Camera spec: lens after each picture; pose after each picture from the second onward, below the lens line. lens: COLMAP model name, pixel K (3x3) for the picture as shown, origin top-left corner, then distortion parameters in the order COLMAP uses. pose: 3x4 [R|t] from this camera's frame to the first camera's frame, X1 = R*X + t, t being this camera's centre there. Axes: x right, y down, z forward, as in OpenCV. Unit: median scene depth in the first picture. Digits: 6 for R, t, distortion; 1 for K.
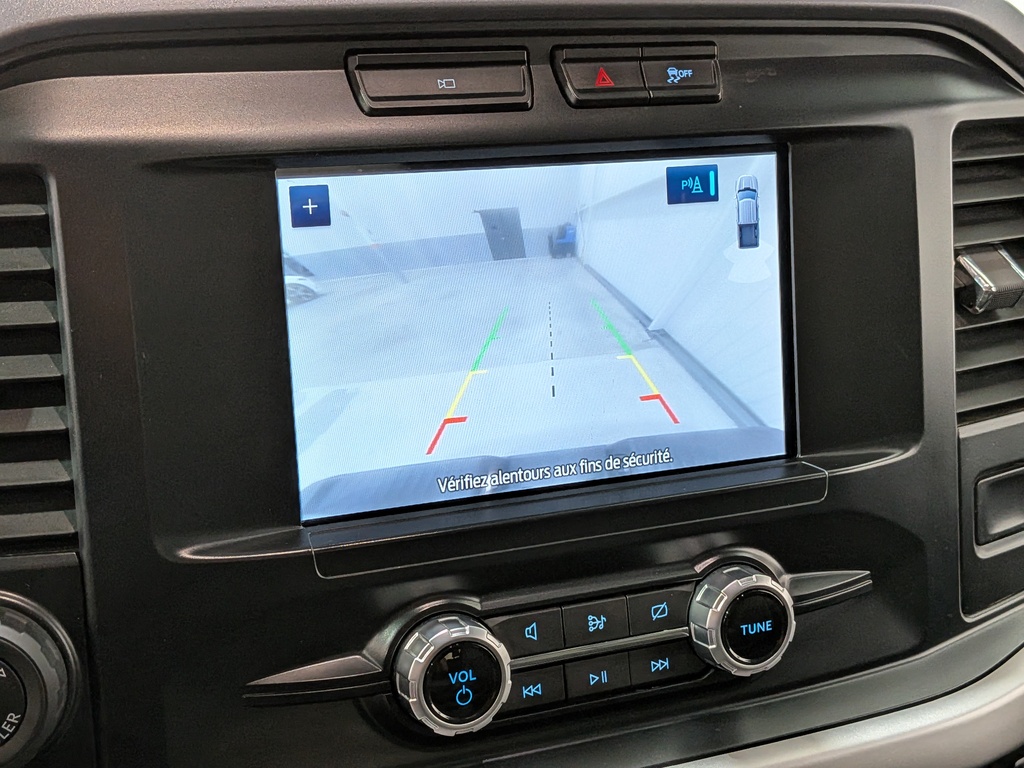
lens RADIAL K [[1488.7, 0, 509.8], [0, 1488.7, 373.0], [0, 0, 1]] dist [0.099651, -0.134176]
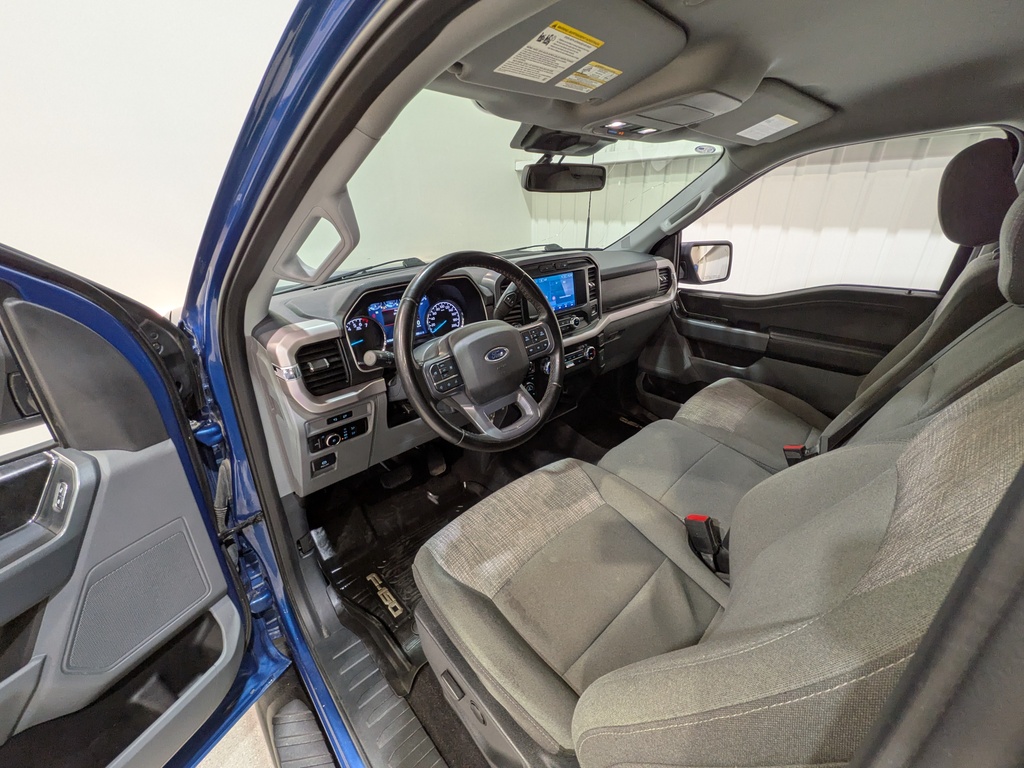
lens RADIAL K [[404.5, 0, 514.6], [0, 404.5, 376.0], [0, 0, 1]] dist [0.000446, 0.000106]
pose [[0.943216, -0.142881, 0.299880, -1.075905], [0.100287, 0.983126, 0.152990, 0.067697], [-0.316679, -0.114229, 0.941629, -1.422911]]
